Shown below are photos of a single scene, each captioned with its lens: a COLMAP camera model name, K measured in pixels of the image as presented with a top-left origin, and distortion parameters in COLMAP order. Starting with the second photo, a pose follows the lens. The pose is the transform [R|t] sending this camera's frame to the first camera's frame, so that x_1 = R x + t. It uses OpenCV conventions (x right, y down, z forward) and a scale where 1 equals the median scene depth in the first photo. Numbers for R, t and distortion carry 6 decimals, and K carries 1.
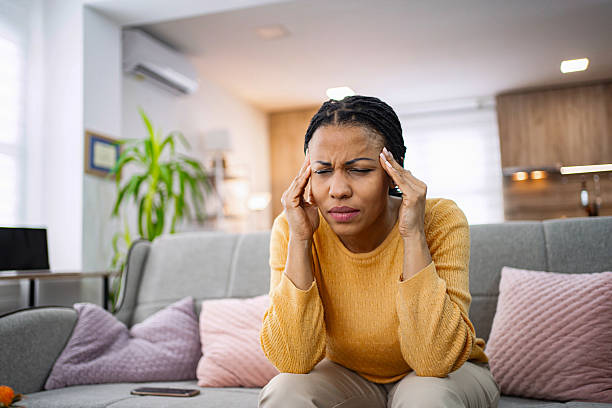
lens RADIAL K [[626.5, 0, 306.0], [0, 626.5, 204.0], [0, 0, 1]] dist [-0.003837, 0.017212]
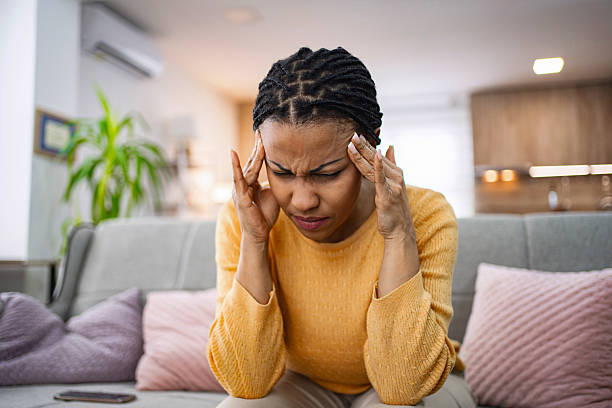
lens RADIAL K [[627.8, 0, 306.0], [0, 627.8, 204.0], [0, 0, 1]] dist [0.005193, 0.016210]
pose [[0.998303, 0.030285, 0.049741, 0.012649], [-0.030571, 0.999520, 0.004998, 0.017044], [-0.049565, -0.006510, 0.998750, 0.099183]]
